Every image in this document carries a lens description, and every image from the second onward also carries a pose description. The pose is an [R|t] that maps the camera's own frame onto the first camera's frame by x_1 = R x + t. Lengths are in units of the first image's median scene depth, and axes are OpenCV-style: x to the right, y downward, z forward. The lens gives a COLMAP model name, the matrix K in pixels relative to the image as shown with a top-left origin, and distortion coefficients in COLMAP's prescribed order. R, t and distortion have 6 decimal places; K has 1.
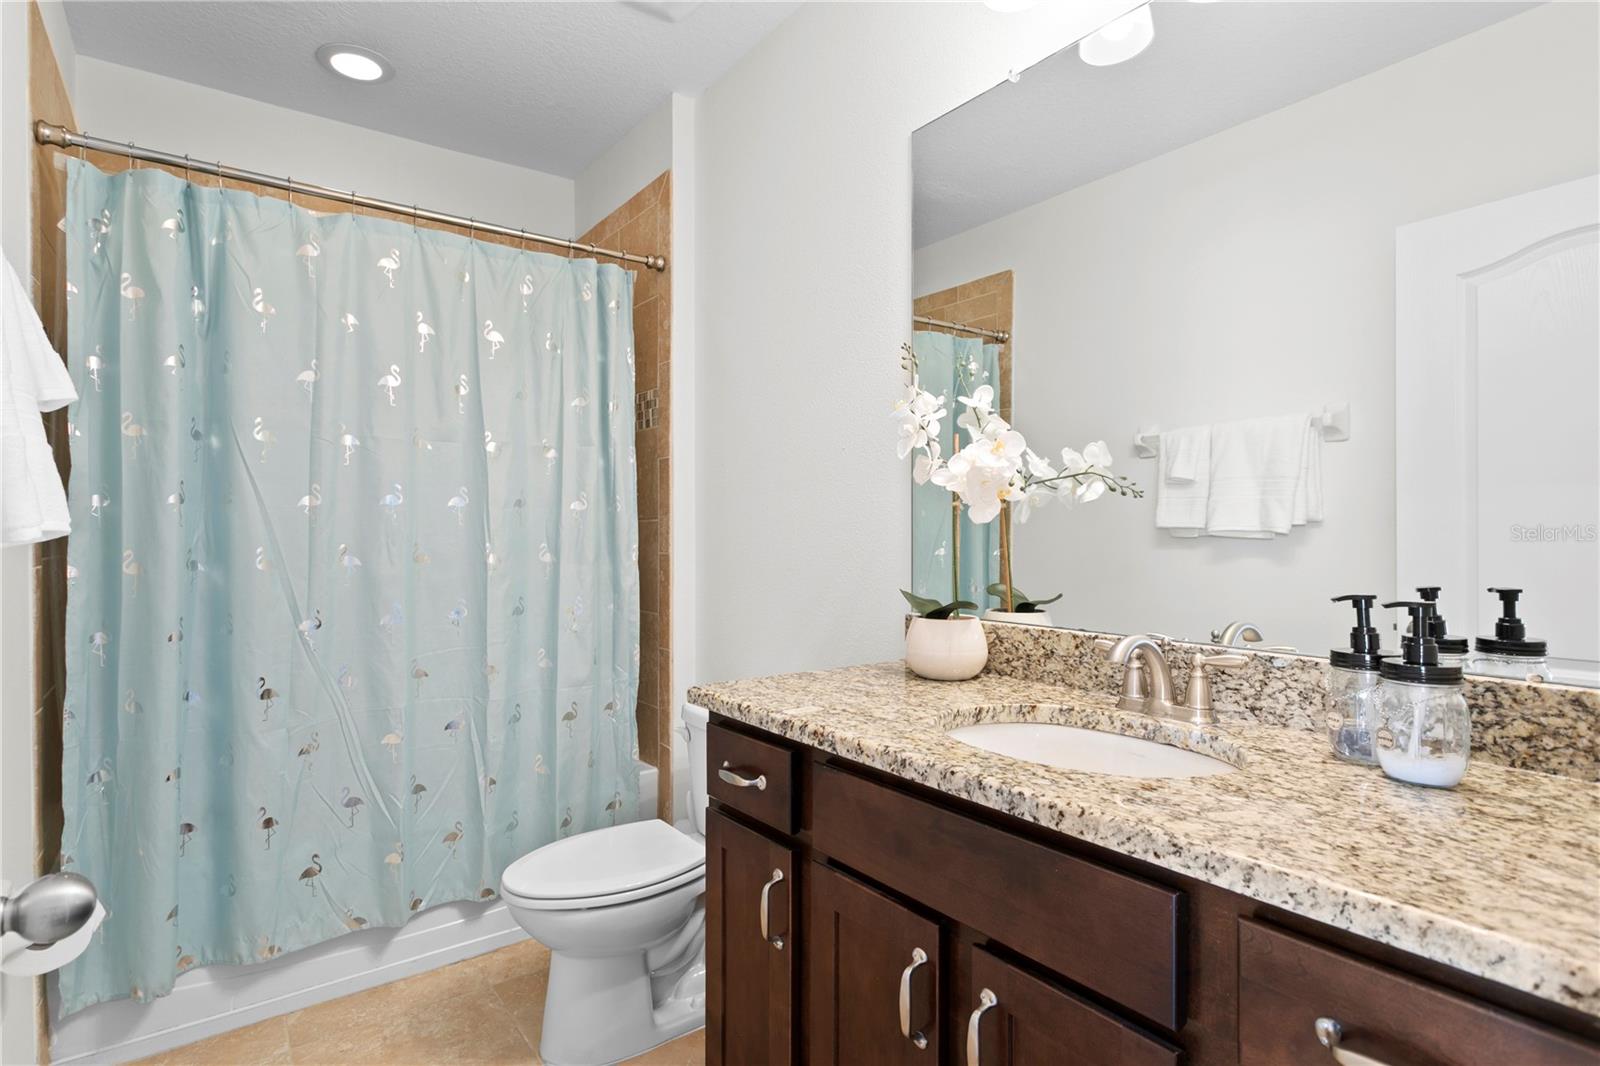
lens RADIAL K [[807.2, 0, 800.0], [0, 807.2, 533.0], [0, 0, 1]] dist [0.001114, 0.000456]
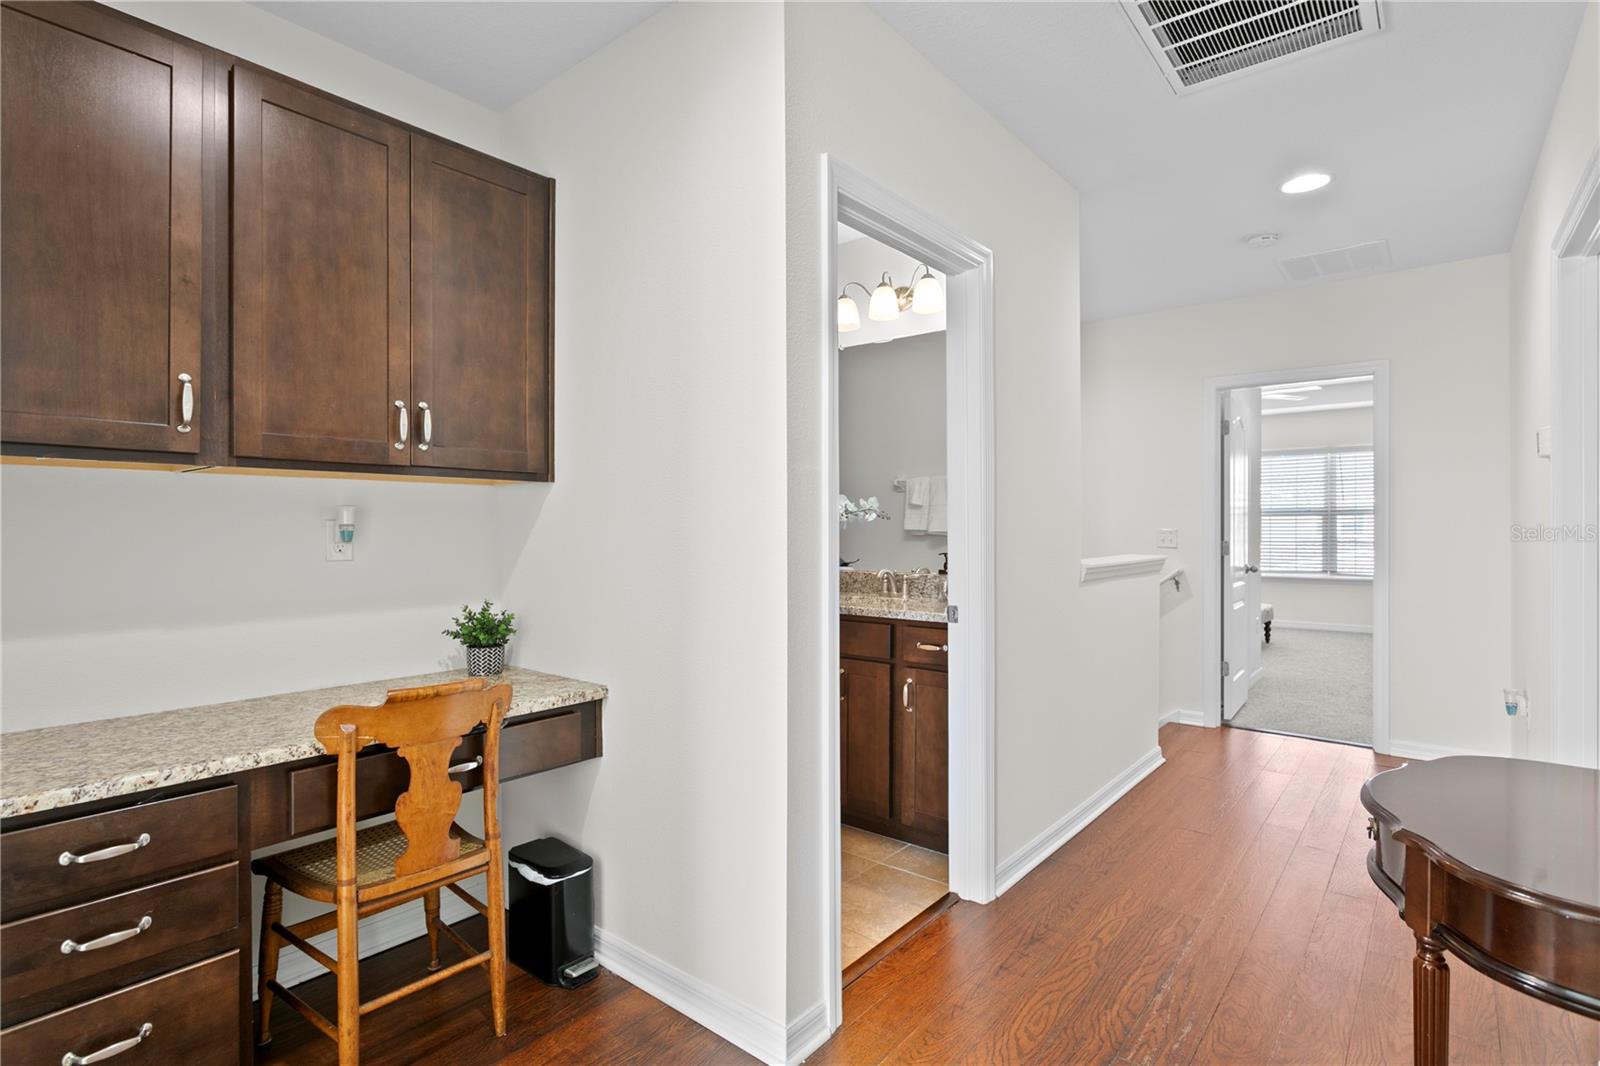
lens RADIAL K [[807.2, 0, 800.0], [0, 807.2, 533.0], [0, 0, 1]] dist [0.001114, 0.000456]
pose [[0.967283, 0.001540, 0.253696, -0.508896], [-0.002434, 0.999992, 0.003209, -0.010505], [-0.253689, -0.003722, 0.967279, -1.426814]]
